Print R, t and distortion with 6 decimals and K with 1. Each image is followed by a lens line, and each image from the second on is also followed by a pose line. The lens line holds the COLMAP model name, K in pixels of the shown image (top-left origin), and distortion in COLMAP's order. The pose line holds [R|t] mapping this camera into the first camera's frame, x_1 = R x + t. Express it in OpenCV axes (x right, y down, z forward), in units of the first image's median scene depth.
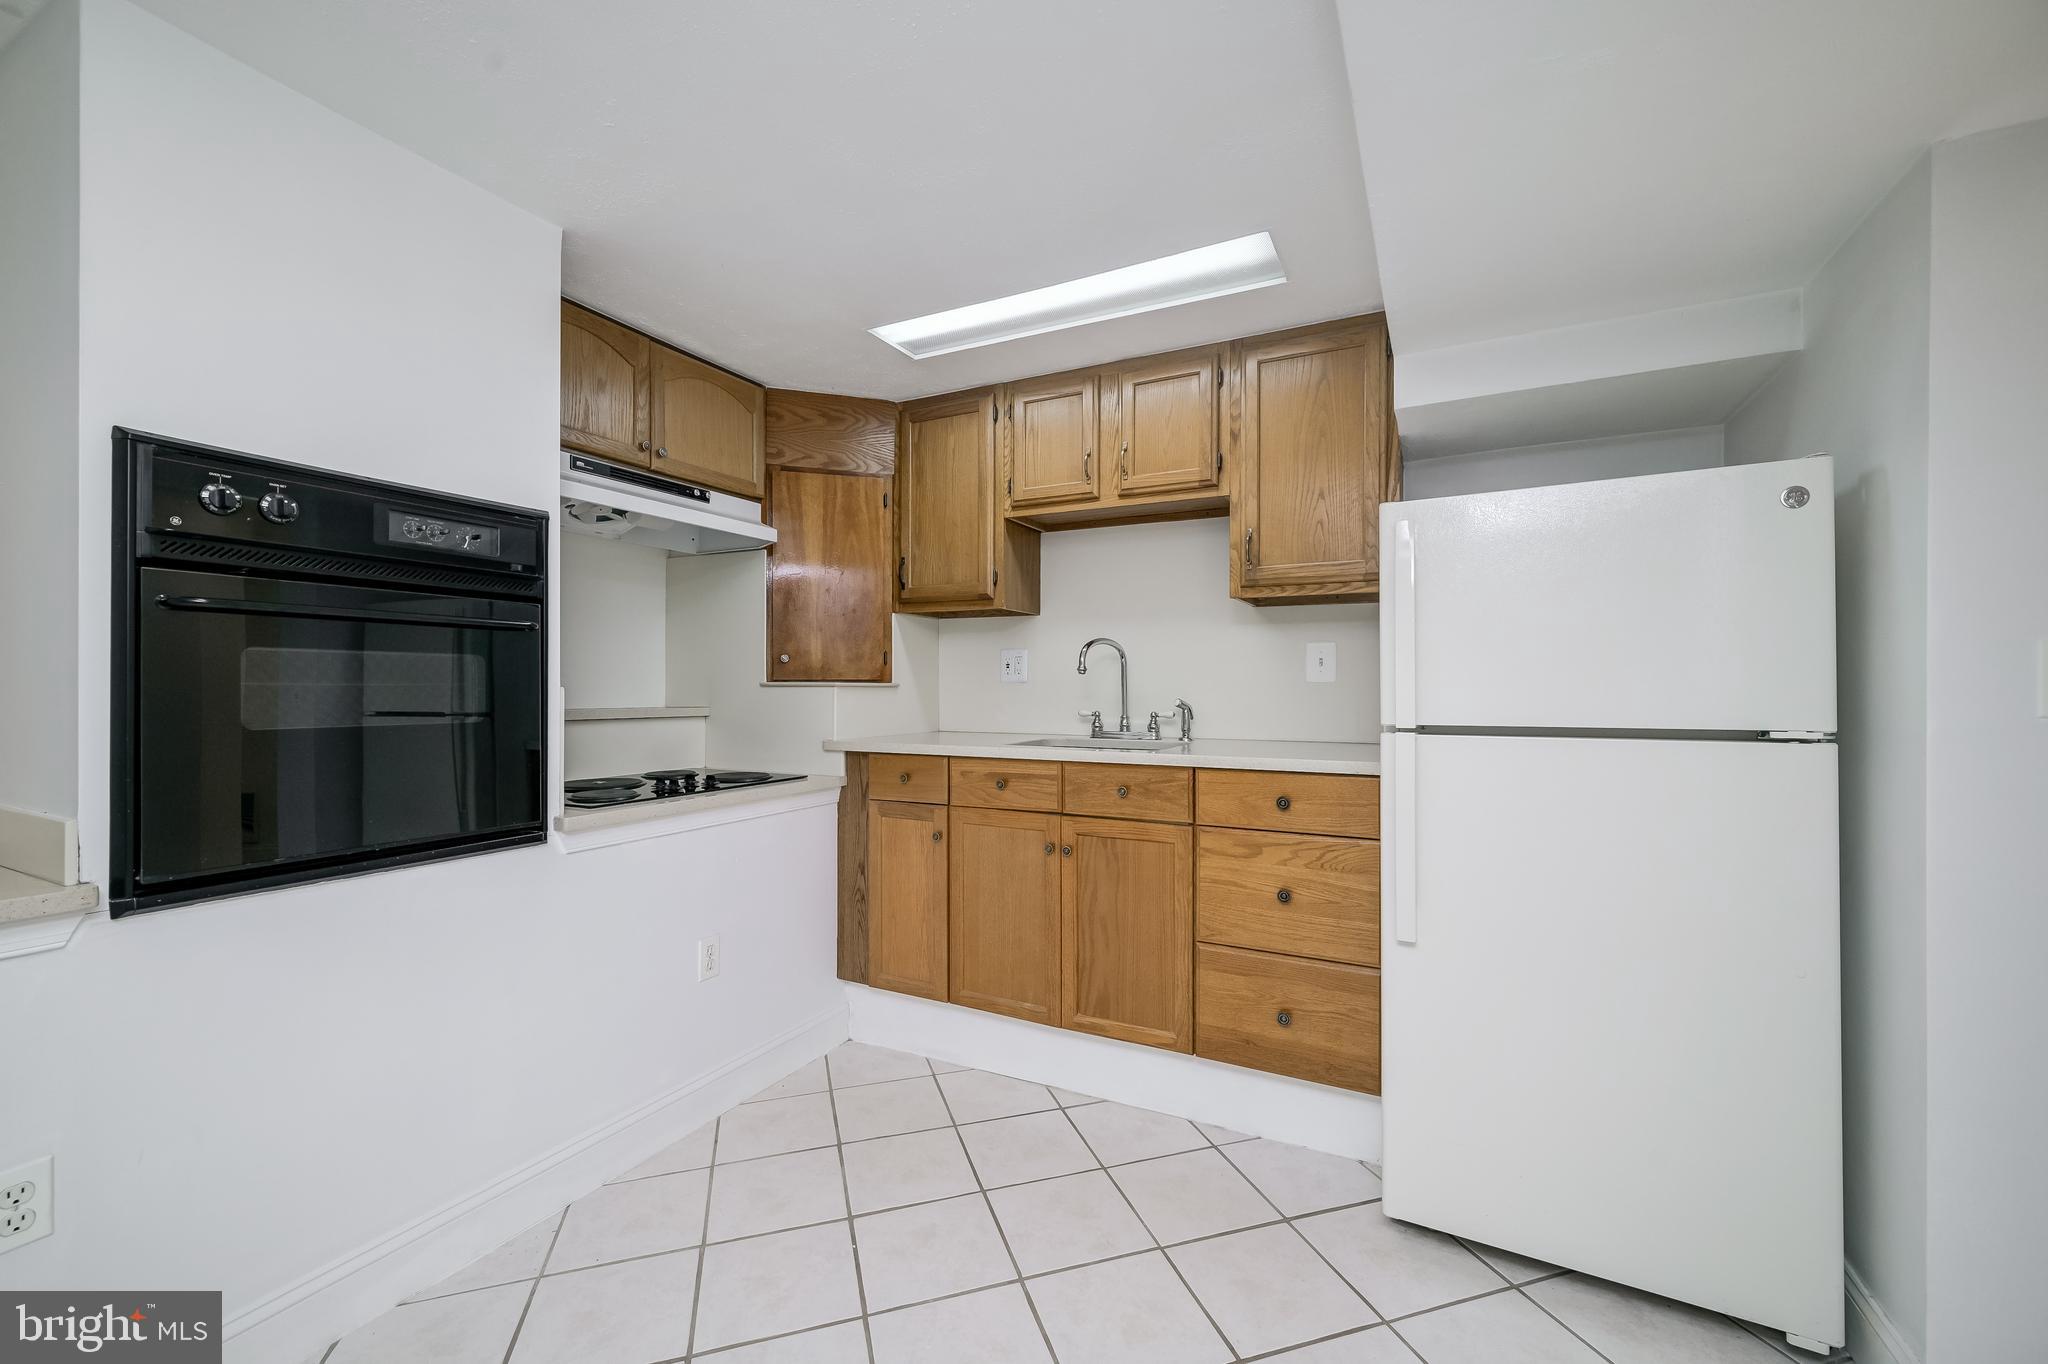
lens RADIAL K [[821.7, 0, 1028.8], [0, 821.7, 685.9], [0, 0, 1]] dist [0.000787, 0.000055]
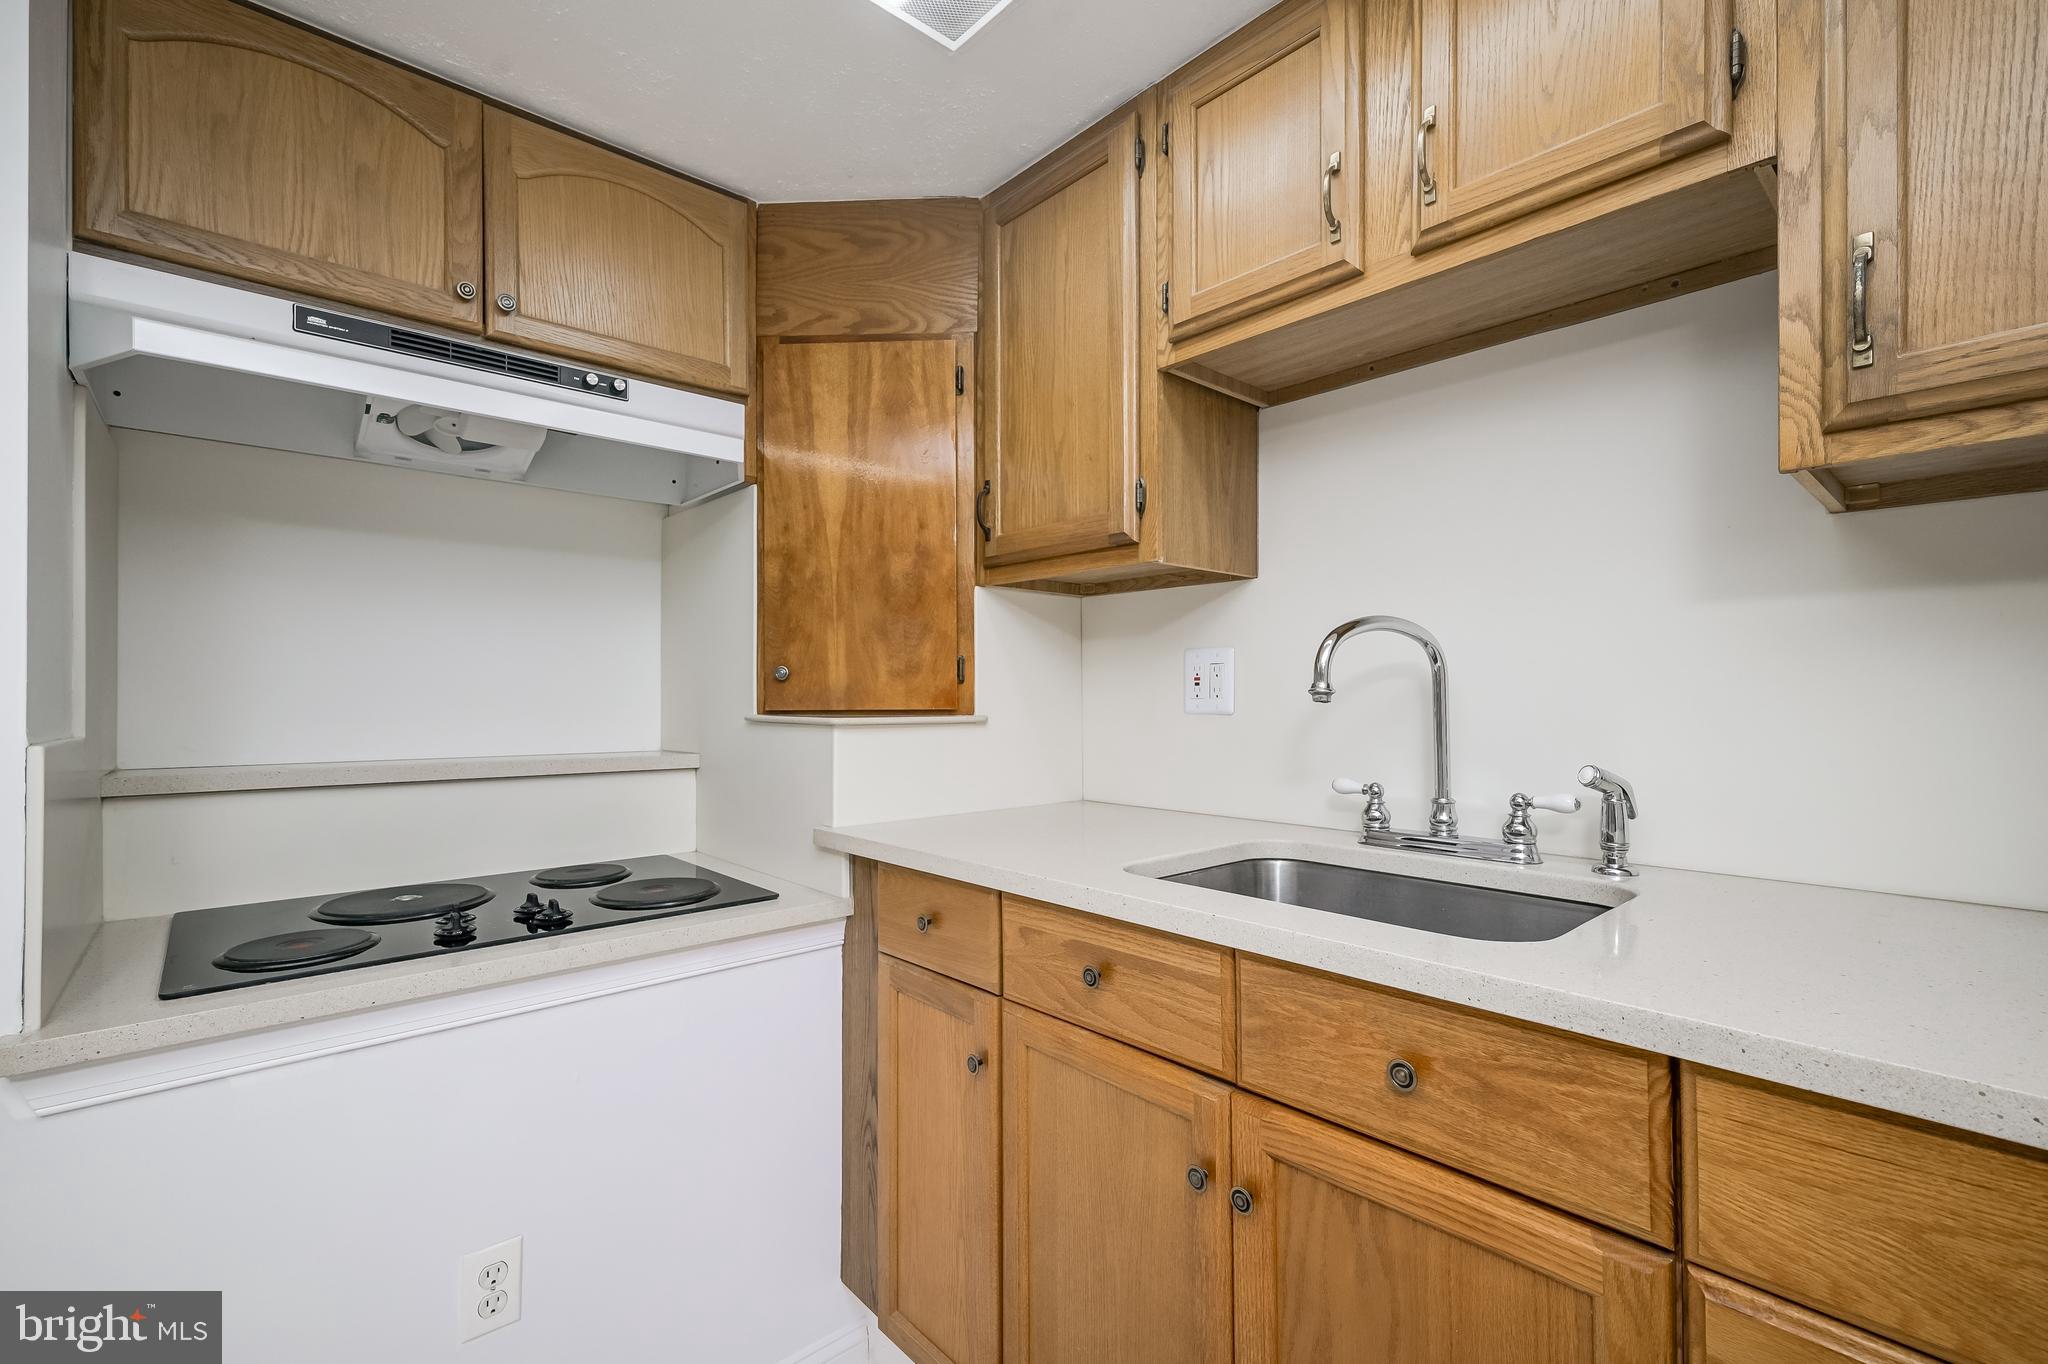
lens RADIAL K [[887.9, 0, 1031.4], [0, 887.9, 690.6], [0, 0, 1]] dist [0.001962, 0.000370]
pose [[0.935843, -0.006005, -0.352366, 0.093355], [0.003773, 0.999968, -0.007020, -0.019302], [0.352397, 0.005240, 0.935836, 0.575460]]
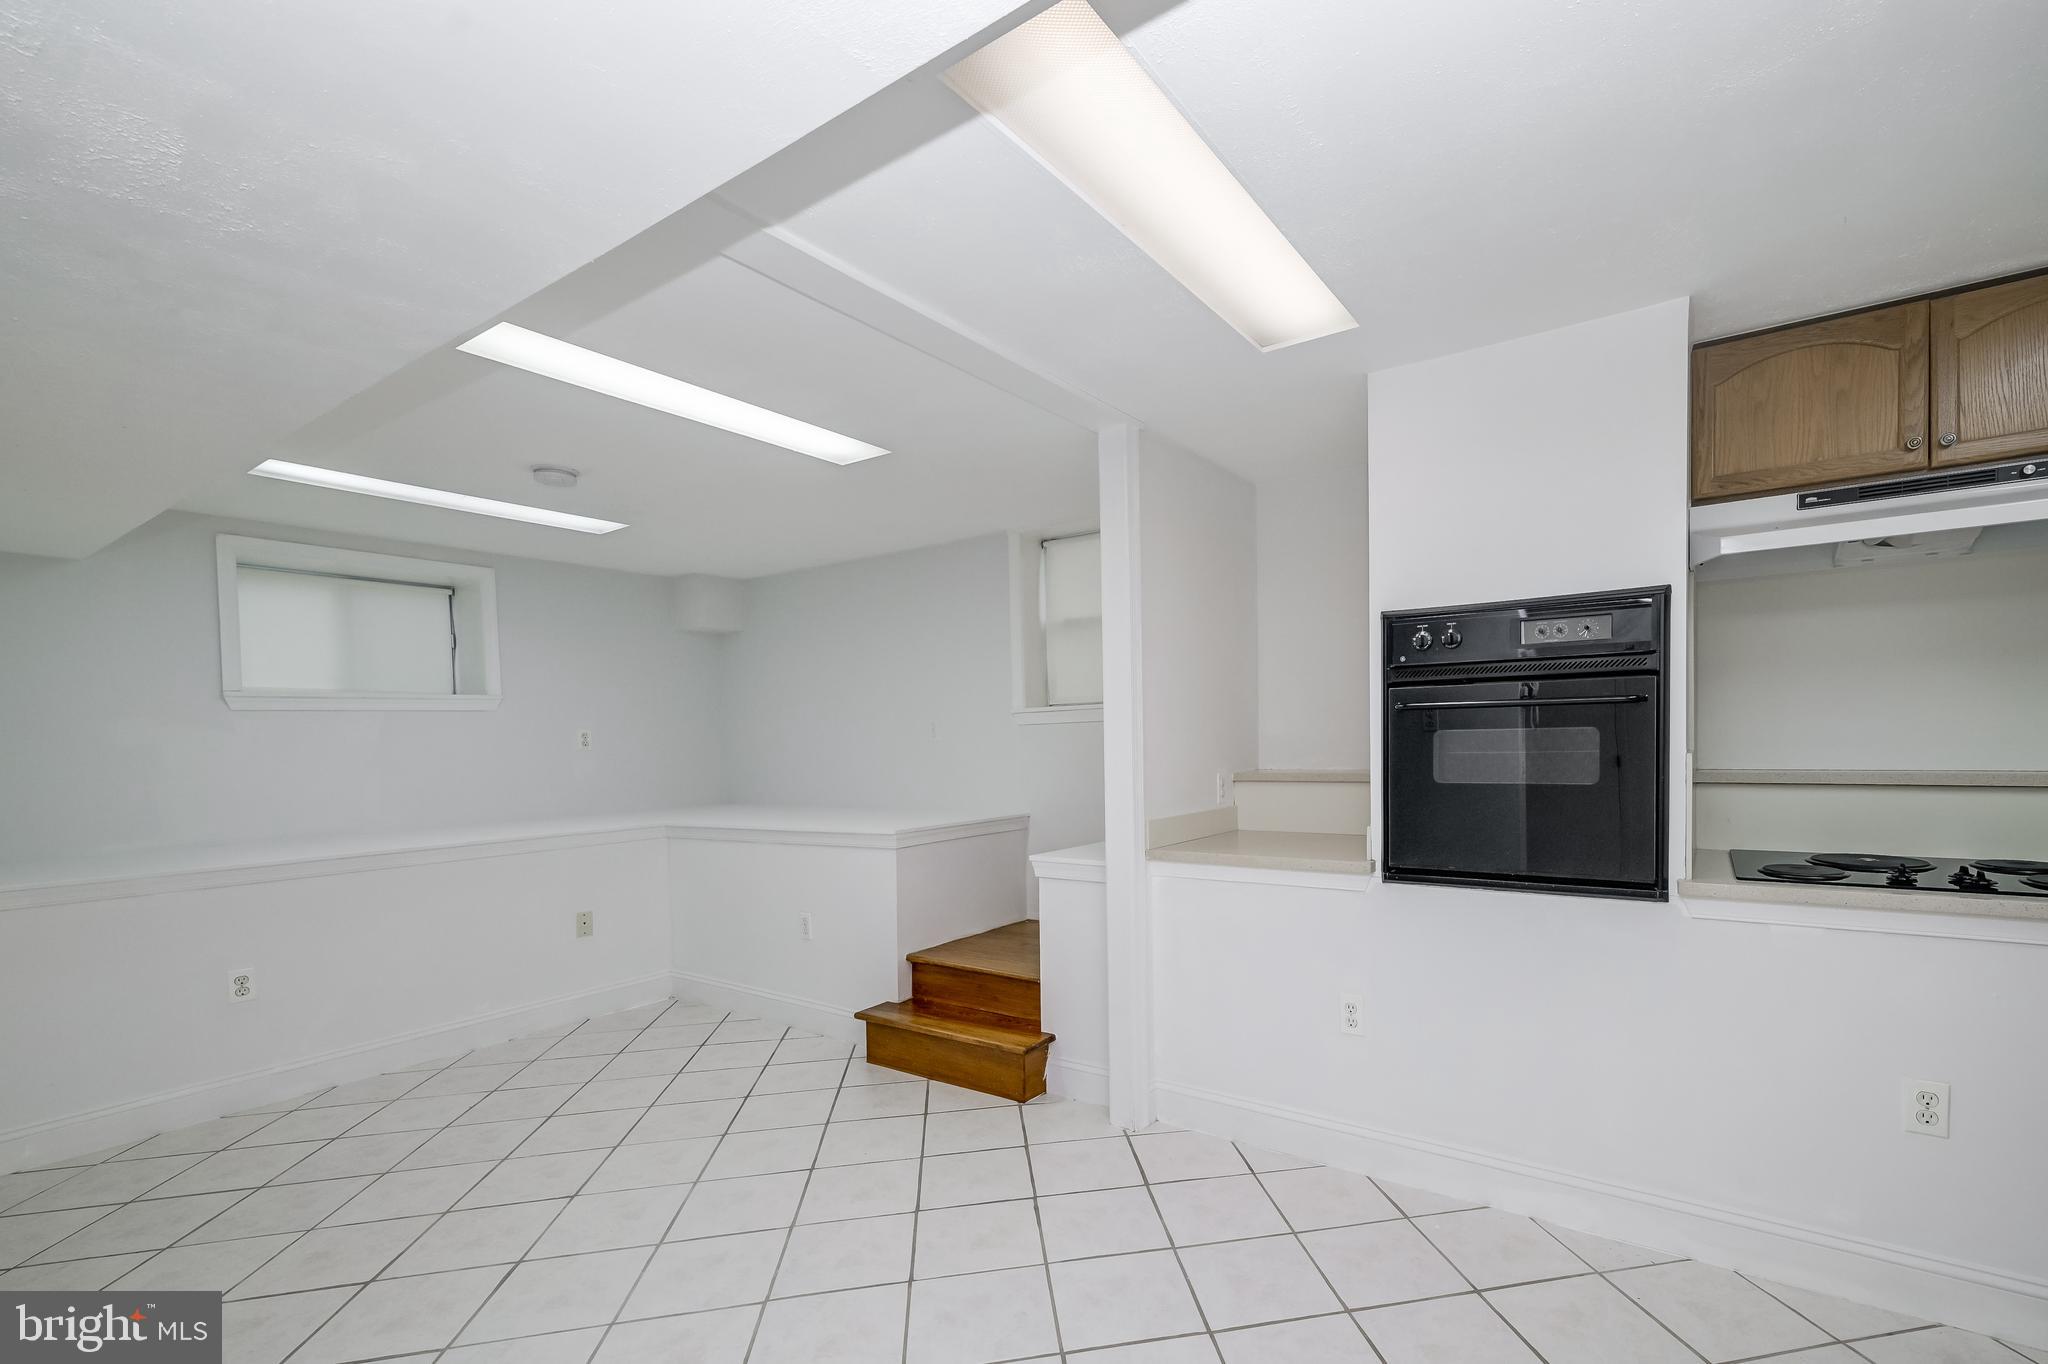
lens RADIAL K [[884.8, 0, 1118.7], [0, 884.8, 770.5], [0, 0, 1]] dist [0.002668, 0.000012]
pose [[-0.105234, 0.033911, -0.993869, 0.464348], [0.021813, 0.999257, 0.031786, -0.021897], [0.994208, -0.018334, -0.105896, 0.325225]]
